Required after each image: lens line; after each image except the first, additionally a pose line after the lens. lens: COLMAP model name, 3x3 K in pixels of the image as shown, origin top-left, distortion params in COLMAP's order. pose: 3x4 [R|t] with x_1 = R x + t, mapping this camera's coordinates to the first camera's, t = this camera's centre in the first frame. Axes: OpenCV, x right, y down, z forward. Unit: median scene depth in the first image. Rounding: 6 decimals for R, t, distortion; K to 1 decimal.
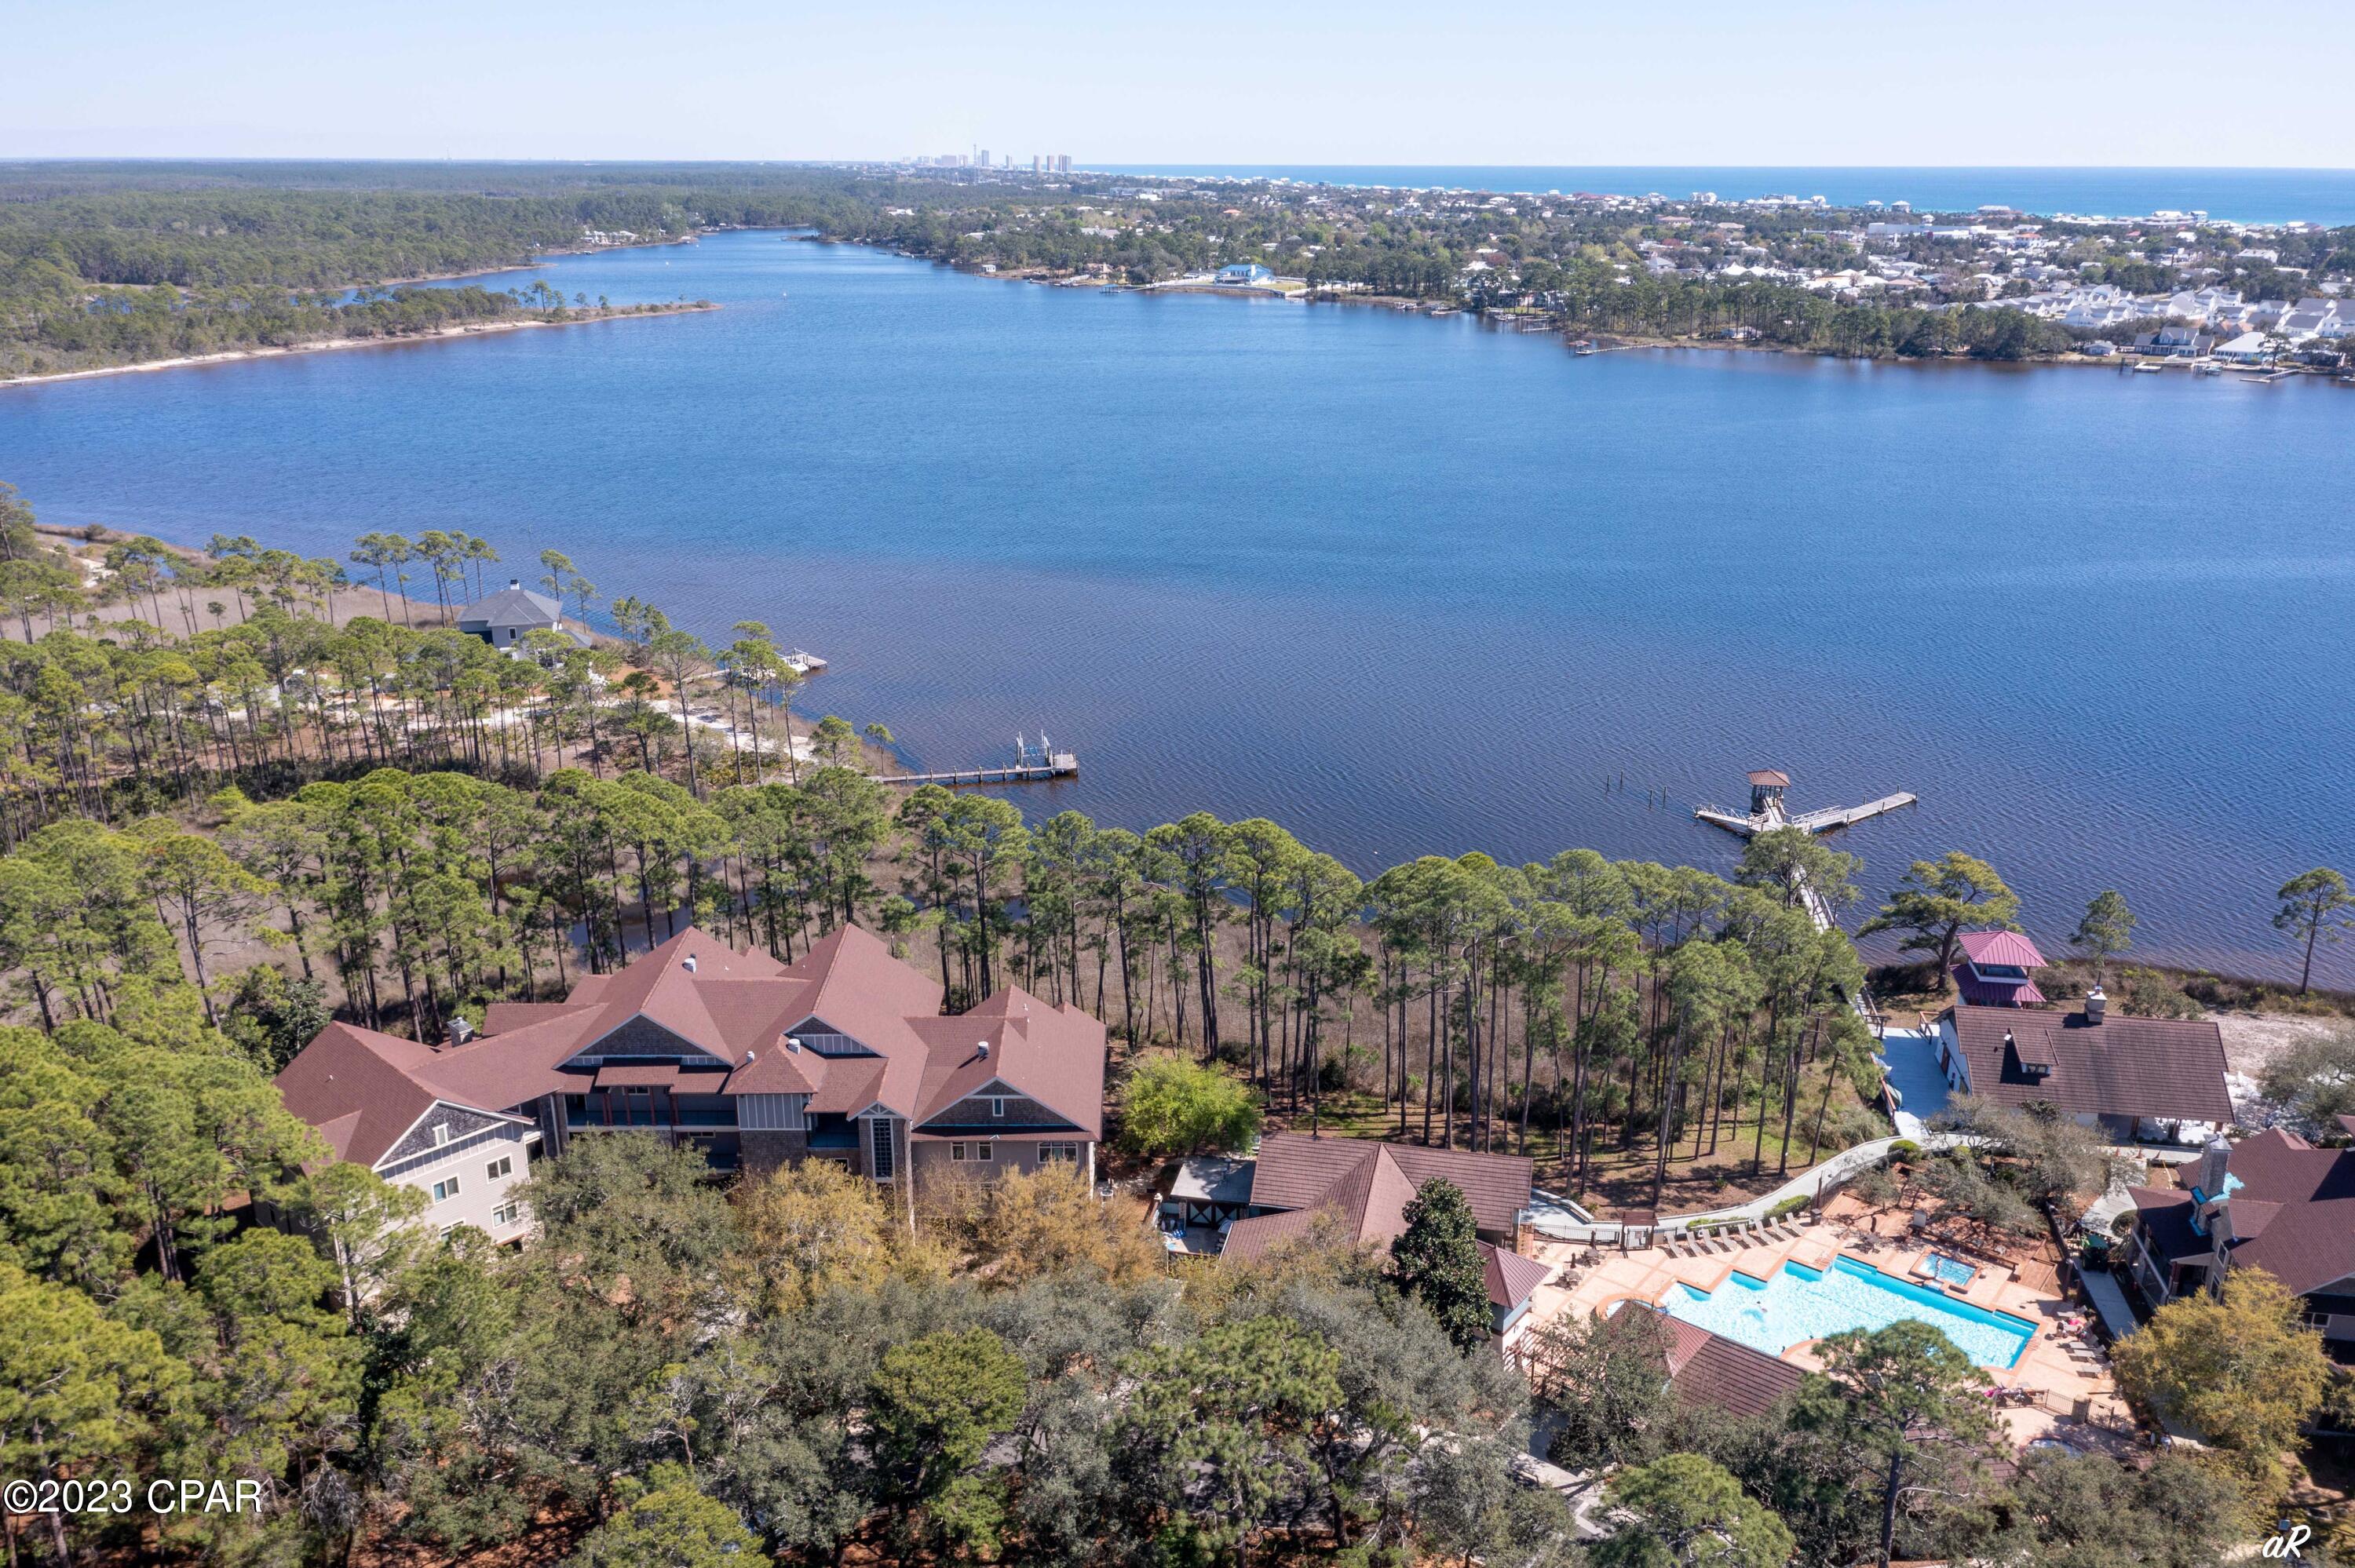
lens RADIAL K [[1899.5, 0, 1177.5], [0, 1899.5, 784.0], [0, 0, 1]] dist [-0.000719, 0.009420]
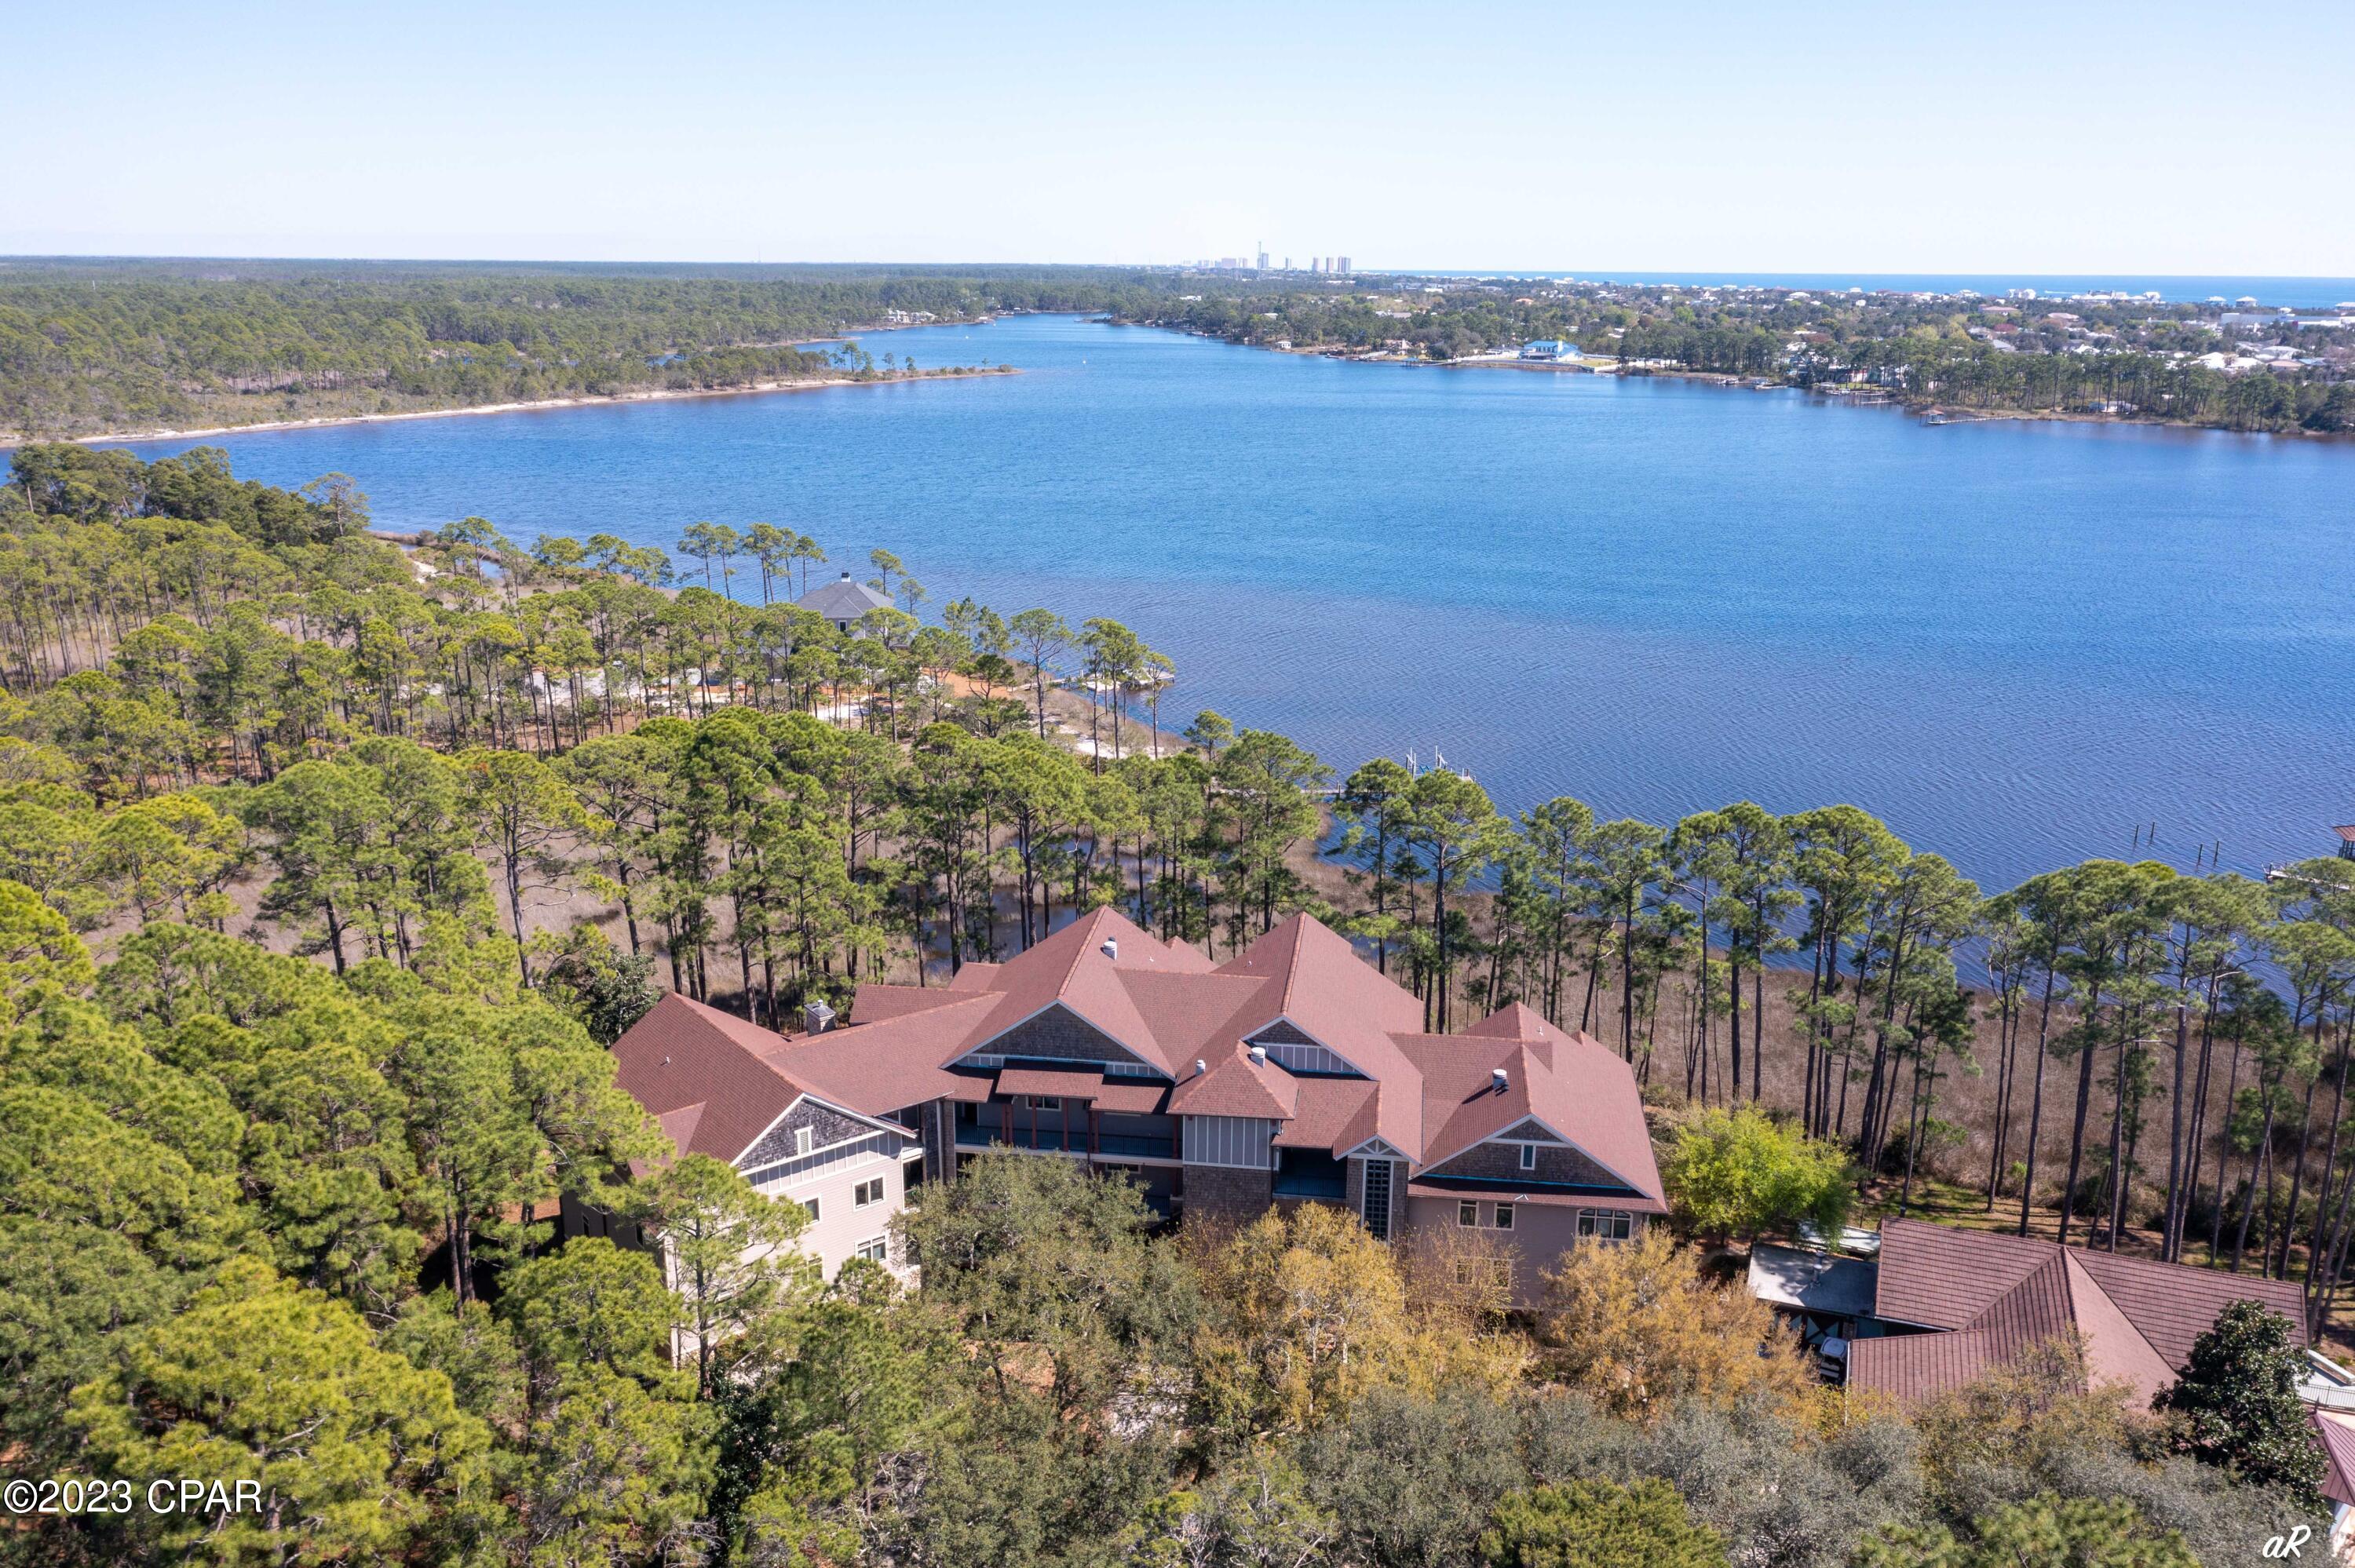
lens RADIAL K [[1902.7, 0, 1177.5], [0, 1902.7, 784.0], [0, 0, 1]] dist [-0.055565, 0.125683]
pose [[0.990320, 0.042920, -0.132004, -0.137637], [-0.049543, 0.997651, -0.047302, 0.066983], [0.129664, 0.053384, 0.990120, 0.244872]]
